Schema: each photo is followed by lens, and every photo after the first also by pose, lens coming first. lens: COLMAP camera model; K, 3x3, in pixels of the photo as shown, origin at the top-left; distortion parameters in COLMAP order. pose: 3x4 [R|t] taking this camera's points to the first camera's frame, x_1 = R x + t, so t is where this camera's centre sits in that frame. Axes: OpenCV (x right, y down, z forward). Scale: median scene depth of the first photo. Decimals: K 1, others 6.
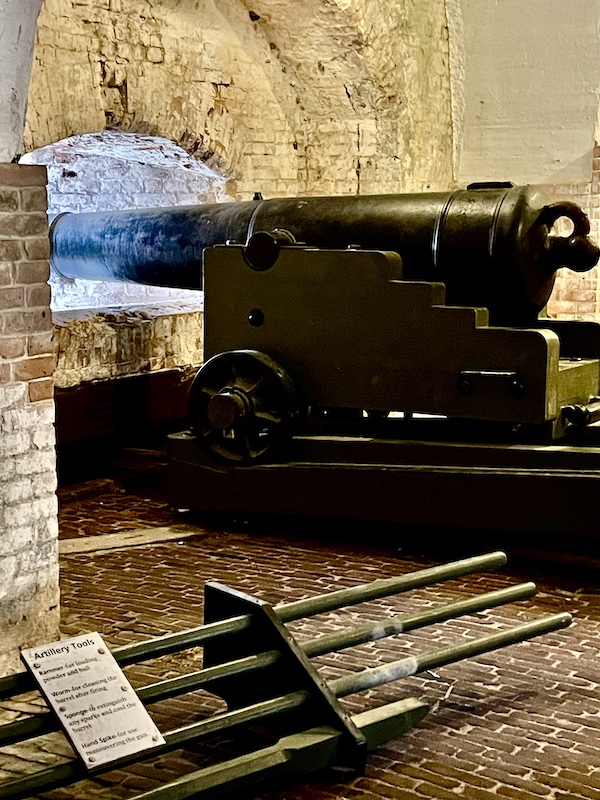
lens RADIAL K [[1338.2, 0, 299.9], [0, 1338.2, 399.9], [0, 0, 1]] dist [-0.004030, 0.000000]
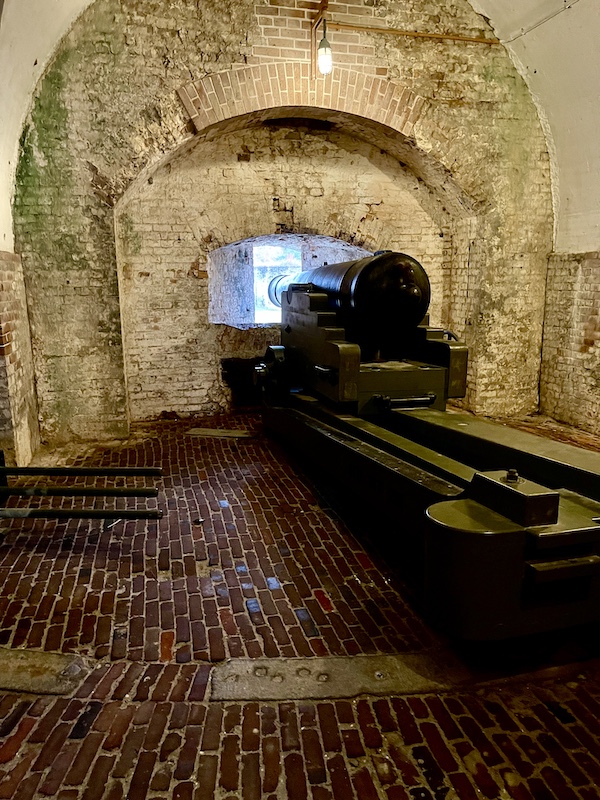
lens RADIAL K [[587.7, 0, 300.1], [0, 587.7, 400.0], [0, 0, 1]] dist [0.006384, 0.003807]
pose [[0.724068, 0.126339, -0.678059, 0.447749], [-0.086658, 0.991954, 0.092286, -0.031173], [0.684263, -0.008062, 0.729191, 0.322770]]
